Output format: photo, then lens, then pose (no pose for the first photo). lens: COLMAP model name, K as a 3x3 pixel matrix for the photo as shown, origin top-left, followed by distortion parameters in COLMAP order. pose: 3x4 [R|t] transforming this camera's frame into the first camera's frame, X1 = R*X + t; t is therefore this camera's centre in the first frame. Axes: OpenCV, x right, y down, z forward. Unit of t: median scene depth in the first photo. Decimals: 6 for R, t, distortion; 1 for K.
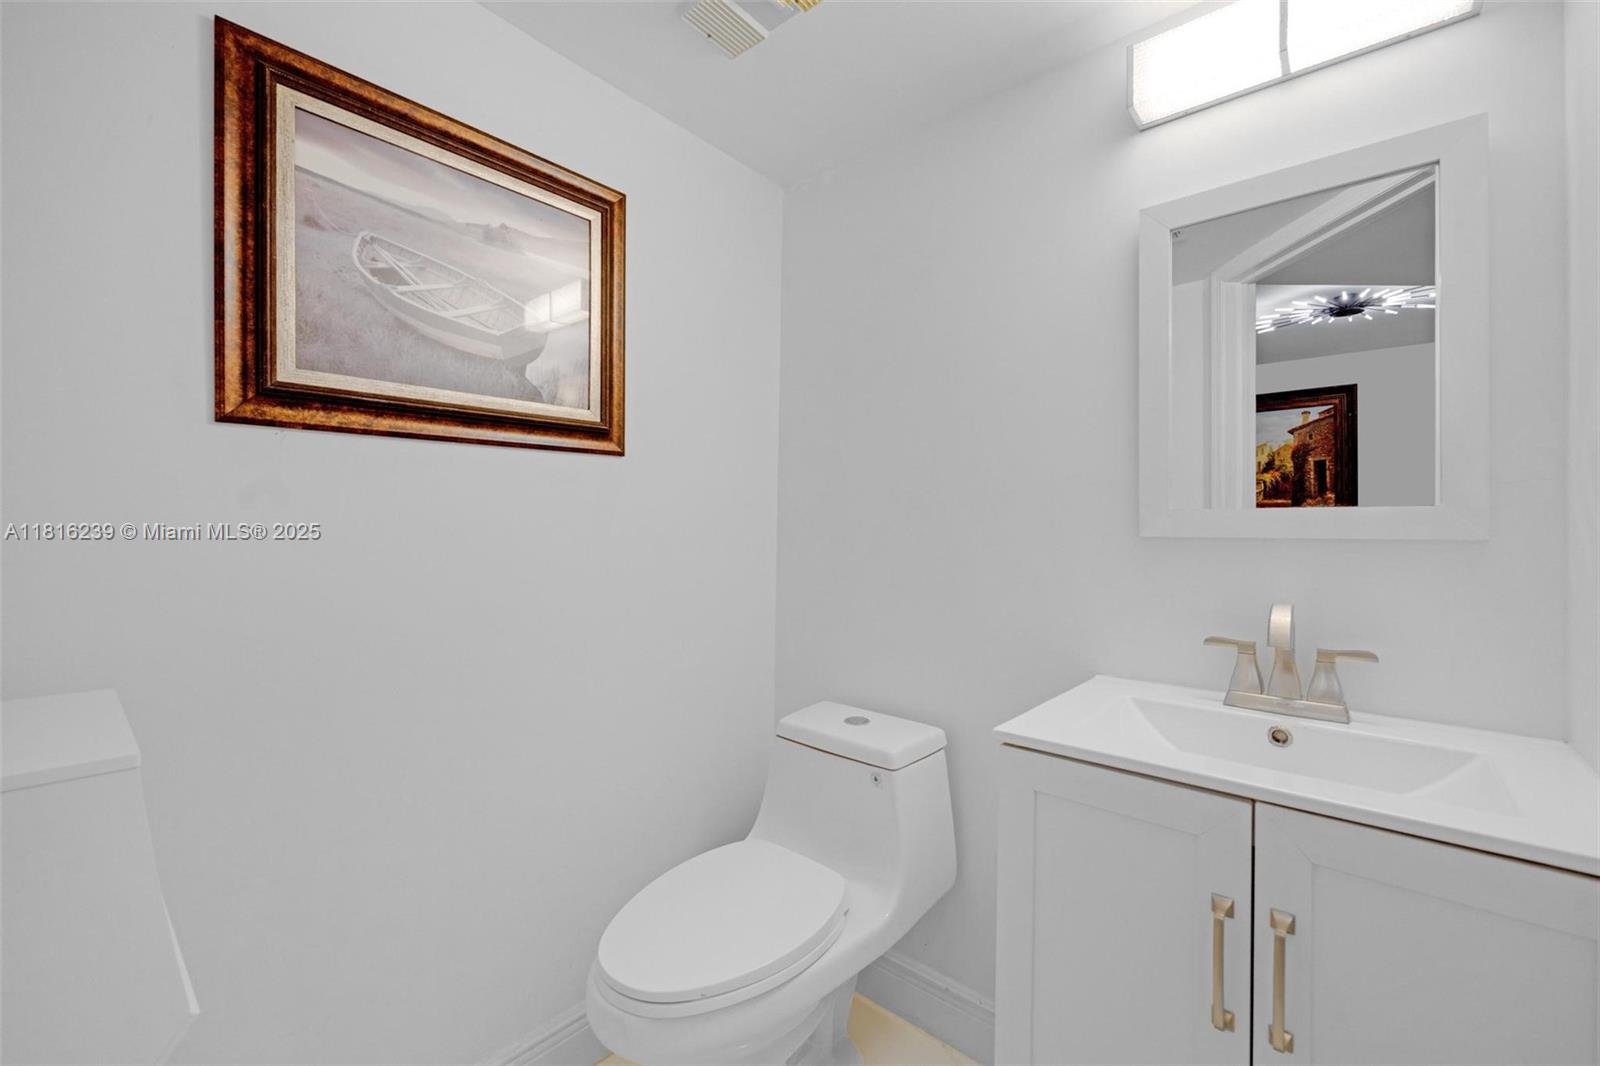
lens RADIAL K [[646.7, 0, 810.9], [0, 646.7, 534.7], [0, 0, 1]] dist [-0.001079, 0.000094]
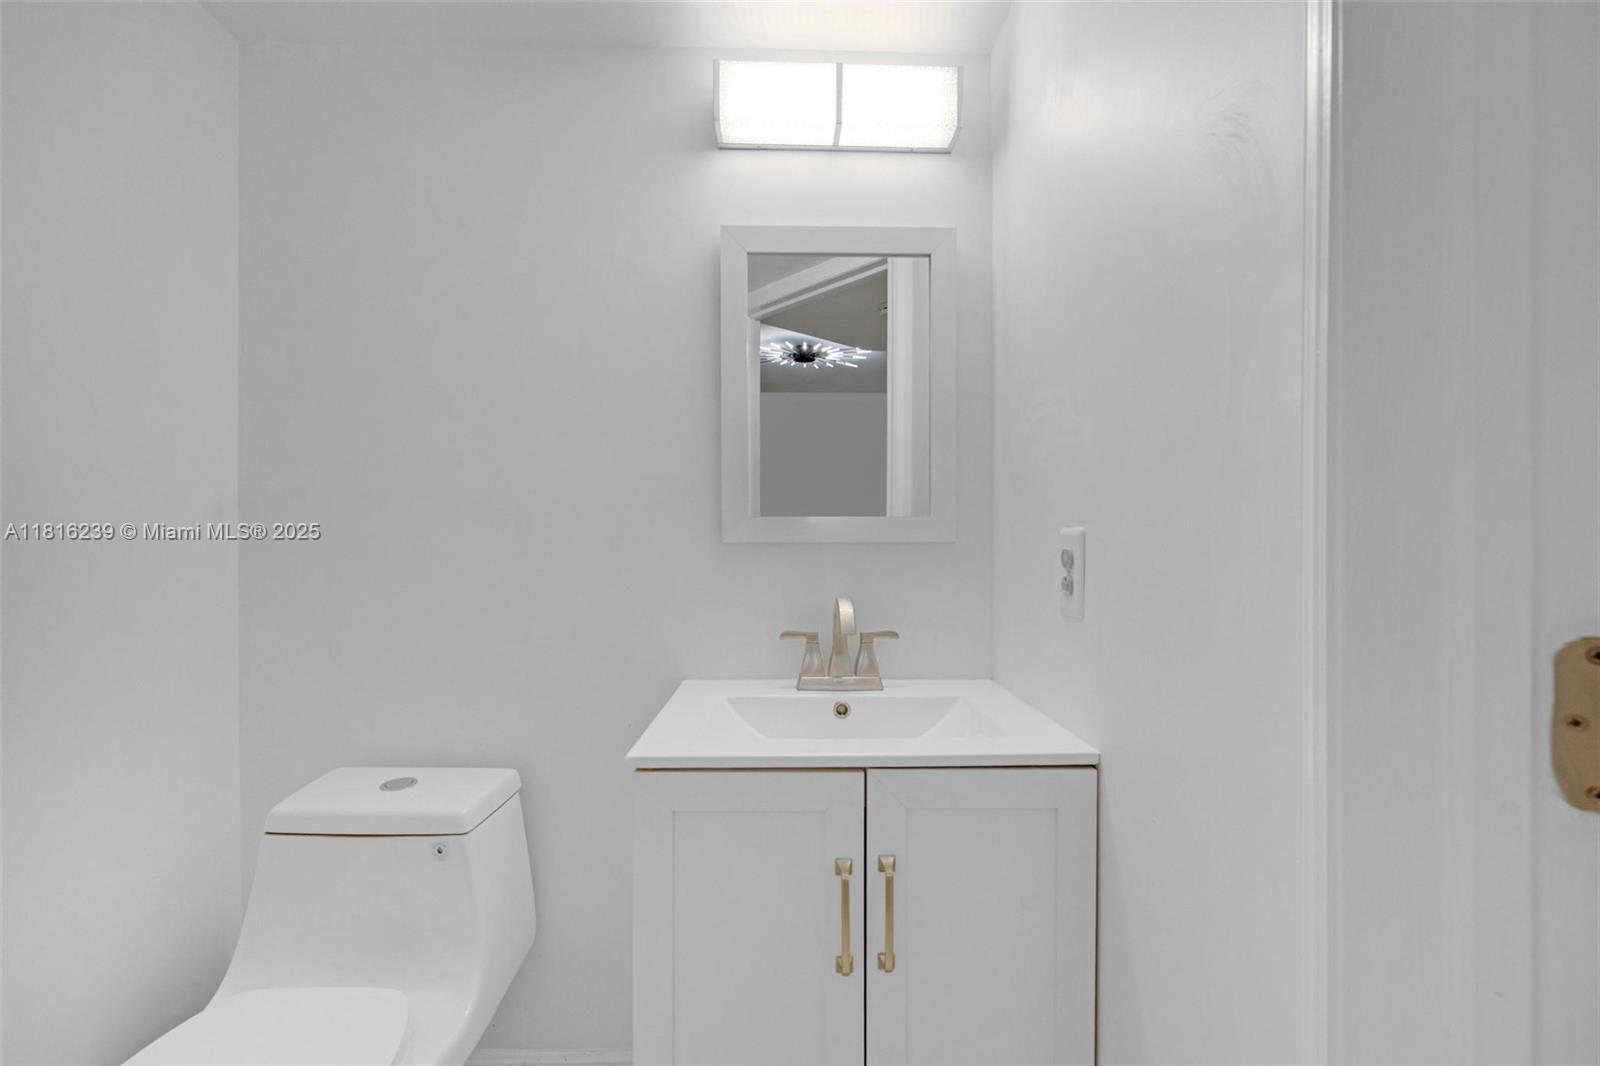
lens RADIAL K [[673.3, 0, 799.9], [0, 673.3, 554.3], [0, 0, 1]] dist [-0.000564, 0.000211]
pose [[0.758030, -0.024298, 0.651767, -0.110461], [0.012402, 0.999662, 0.022844, -0.001145], [-0.652102, -0.009234, 0.758075, 0.099288]]
